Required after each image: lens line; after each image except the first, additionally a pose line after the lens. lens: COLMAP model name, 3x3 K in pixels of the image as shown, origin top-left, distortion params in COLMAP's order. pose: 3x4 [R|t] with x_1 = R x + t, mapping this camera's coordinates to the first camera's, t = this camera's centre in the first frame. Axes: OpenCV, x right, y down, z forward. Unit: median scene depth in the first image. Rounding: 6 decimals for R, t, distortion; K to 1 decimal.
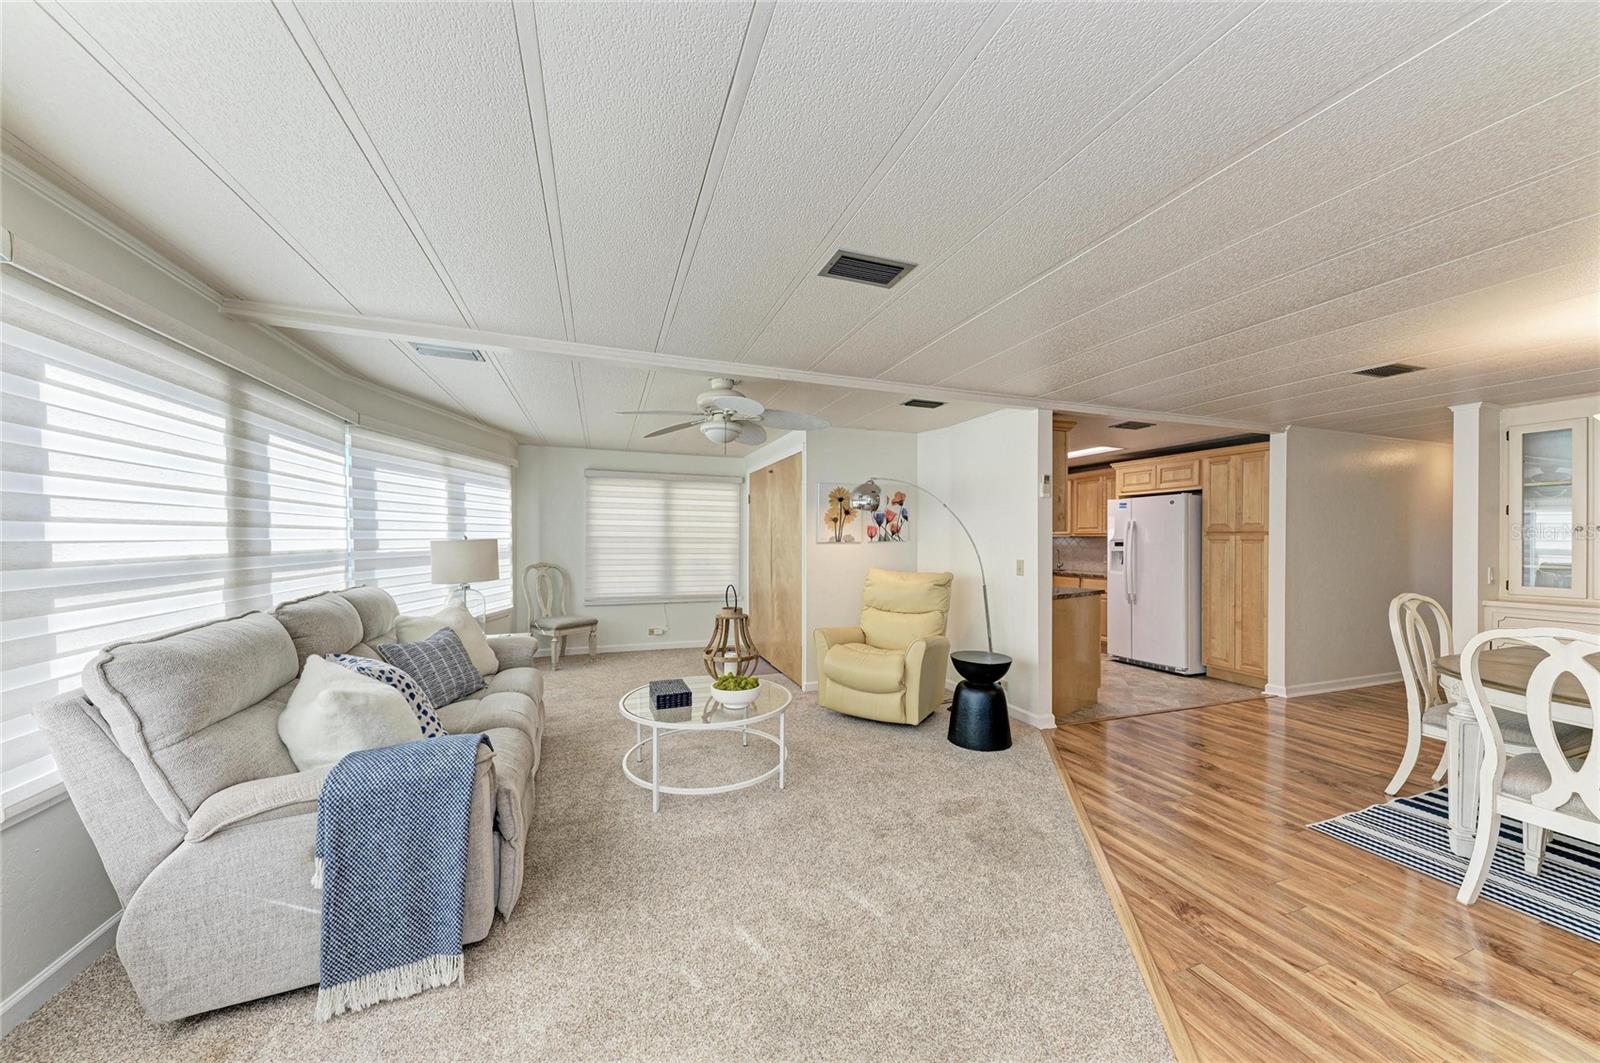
lens RADIAL K [[546.3, 0, 829.4], [0, 546.3, 538.7], [0, 0, 1]] dist [0.009356, -0.000440]
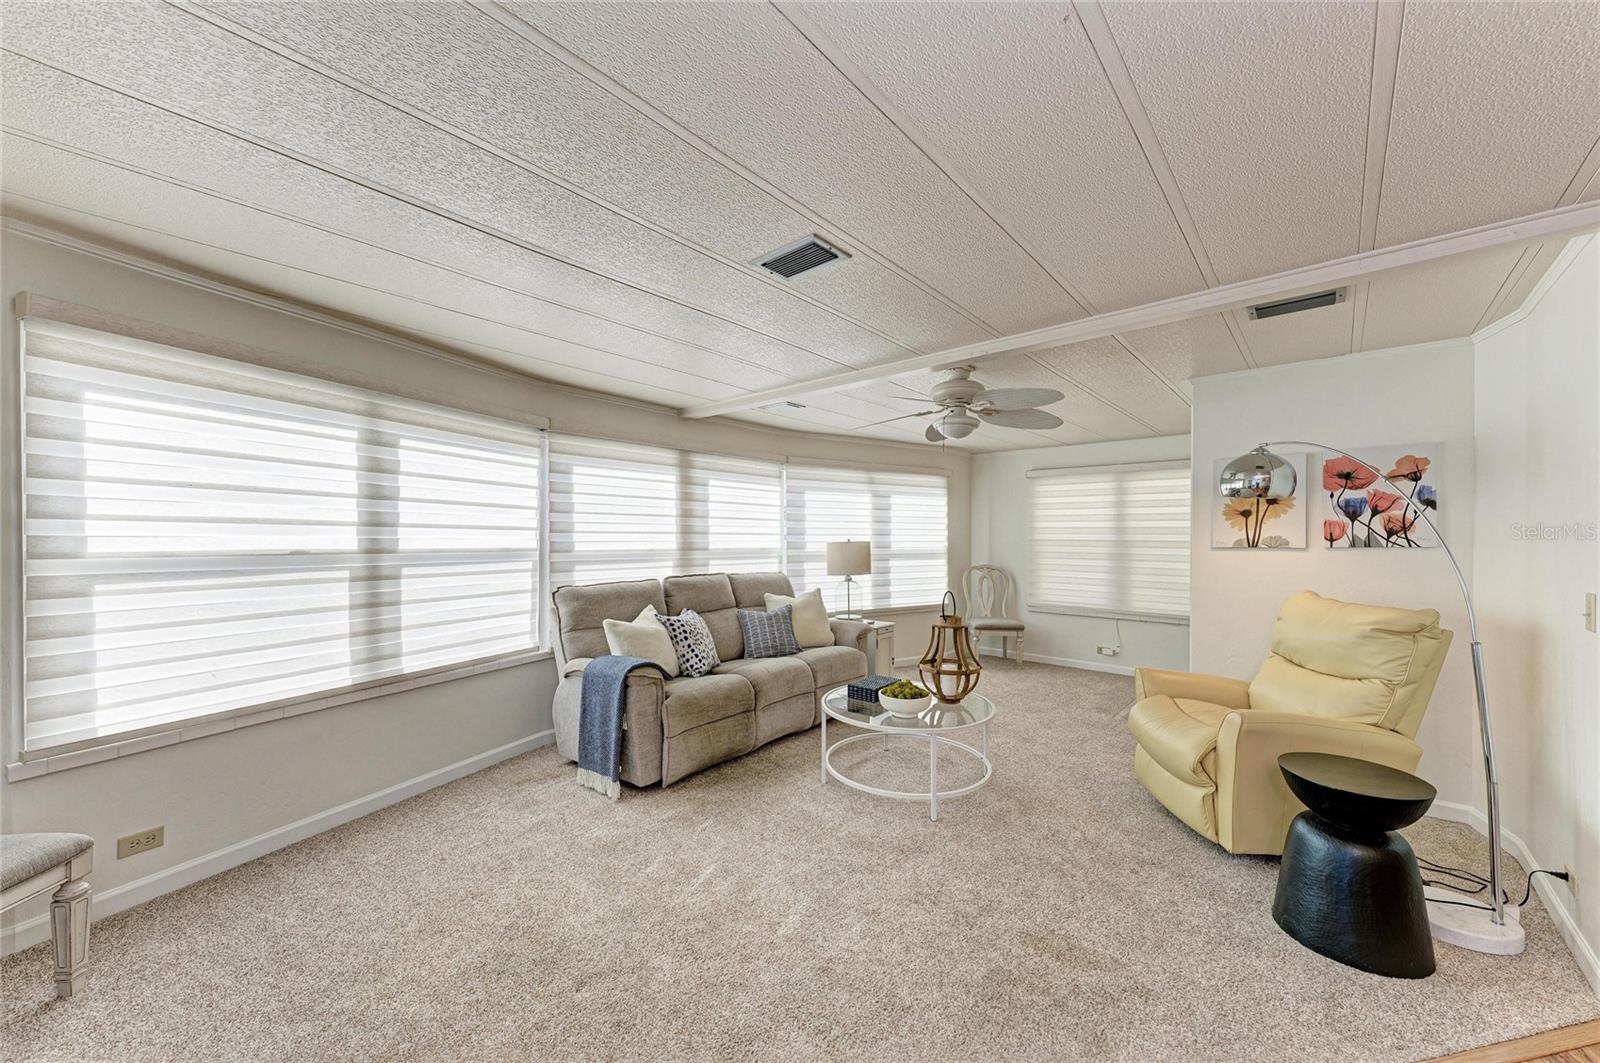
lens RADIAL K [[593.1, 0, 801.1], [0, 593.1, 537.3], [0, 0, 1]] dist [0.000626, -0.000369]
pose [[0.460902, -0.004534, -0.887439, 0.391928], [-0.003360, 0.999971, -0.006854, 0.000631], [0.887445, 0.006141, 0.460874, 0.209272]]
